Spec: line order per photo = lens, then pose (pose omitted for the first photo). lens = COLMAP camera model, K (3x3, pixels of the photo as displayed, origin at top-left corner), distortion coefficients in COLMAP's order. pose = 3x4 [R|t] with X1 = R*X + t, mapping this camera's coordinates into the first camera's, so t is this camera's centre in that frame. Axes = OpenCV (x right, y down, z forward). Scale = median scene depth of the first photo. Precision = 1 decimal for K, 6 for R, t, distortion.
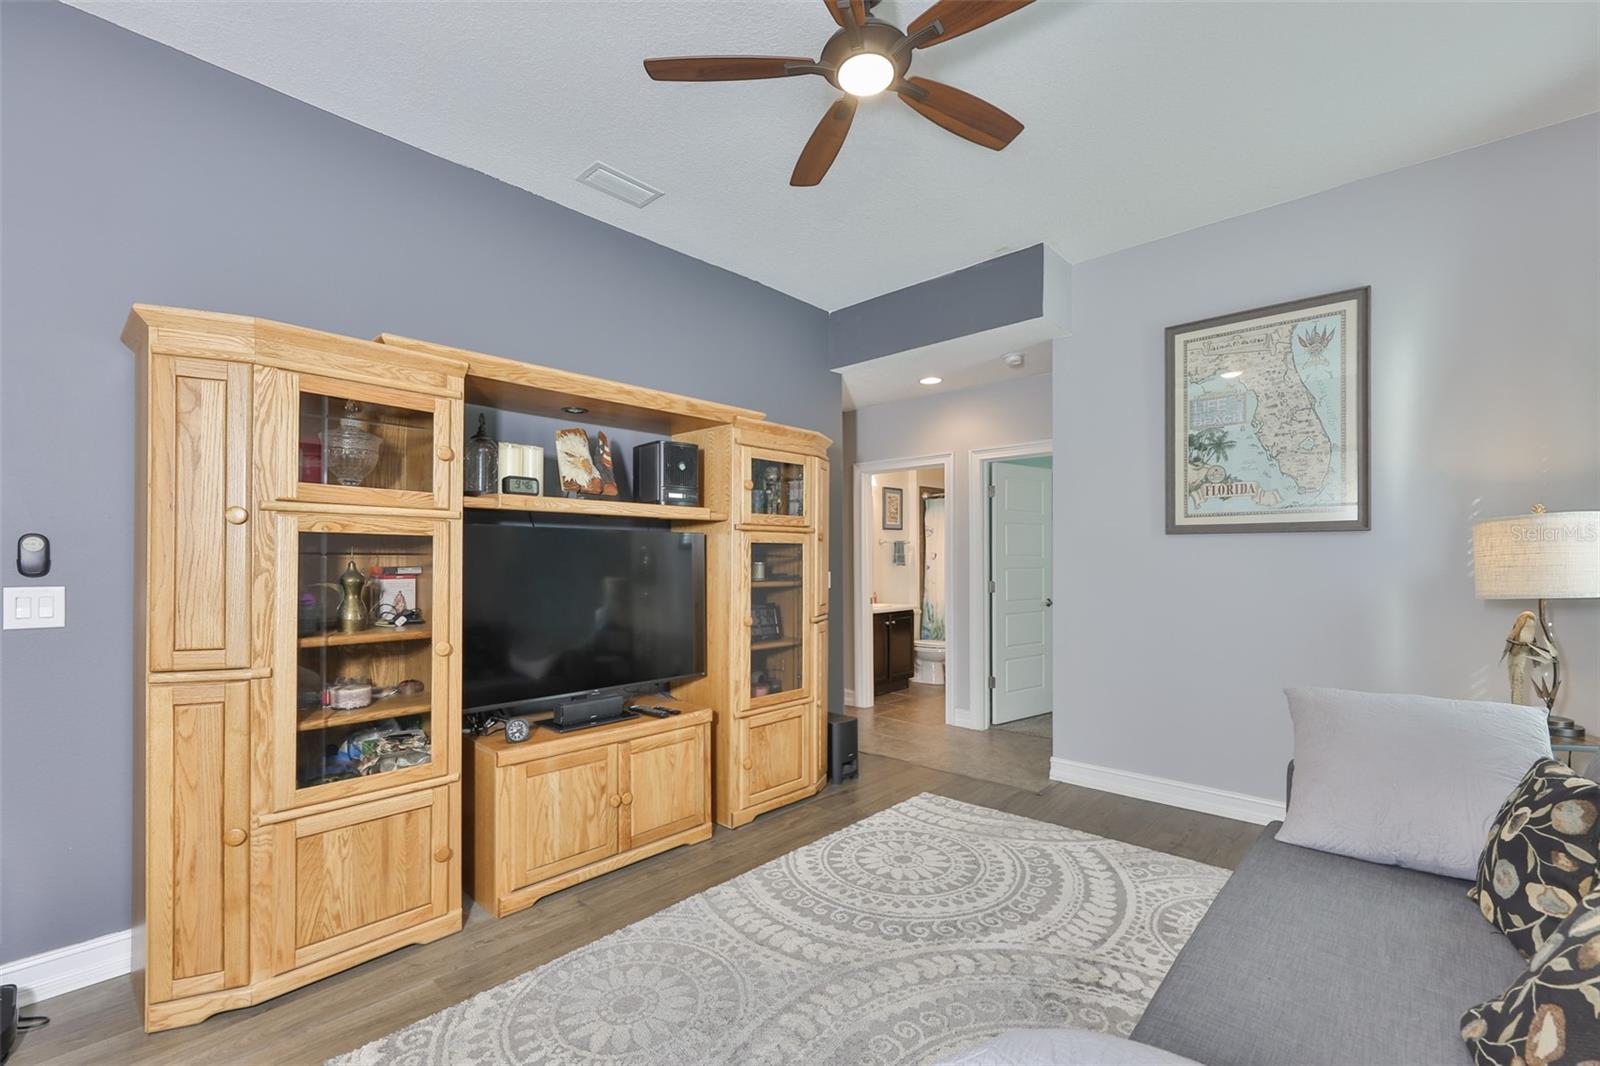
lens RADIAL K [[680.7, 0, 803.0], [0, 680.7, 556.3], [0, 0, 1]] dist [-0.001088, 0.000450]
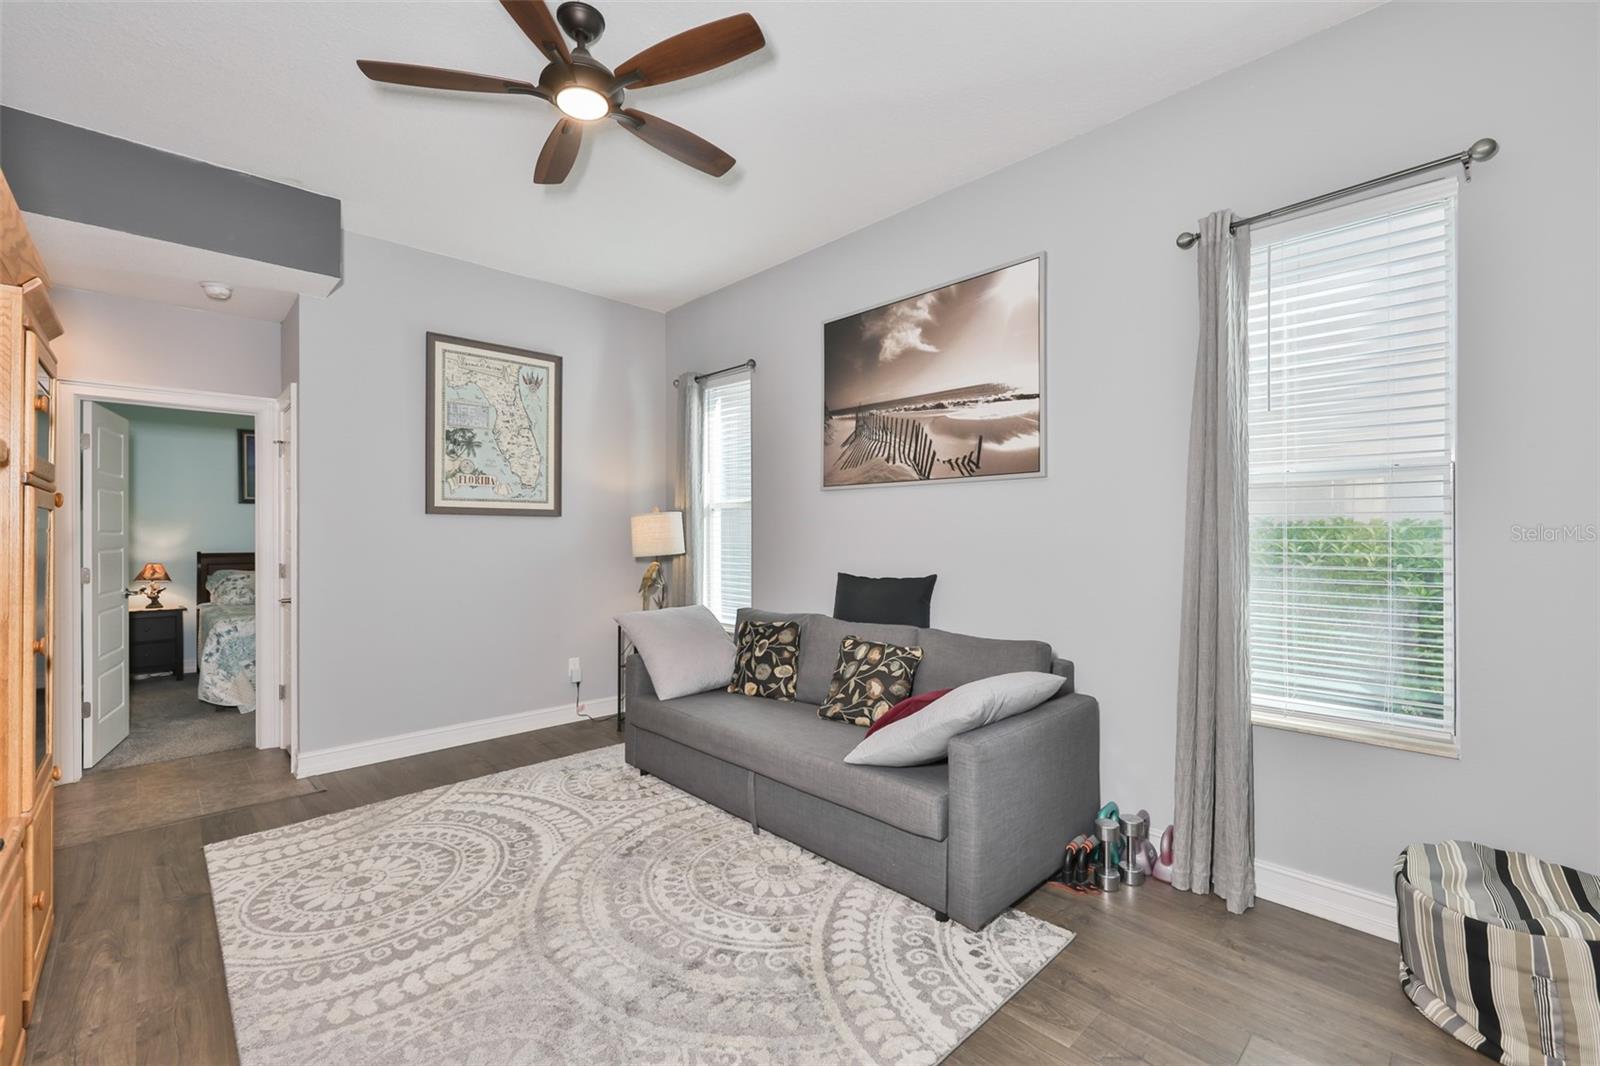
lens RADIAL K [[680.7, 0, 785.7], [0, 680.7, 534.0], [0, 0, 1]] dist [-0.001088, 0.000450]
pose [[0.078557, 0.000904, 0.996909, -0.634979], [-0.000219, 1.000000, -0.000890, 0.002604], [-0.996910, -0.000149, 0.078557, 0.365350]]
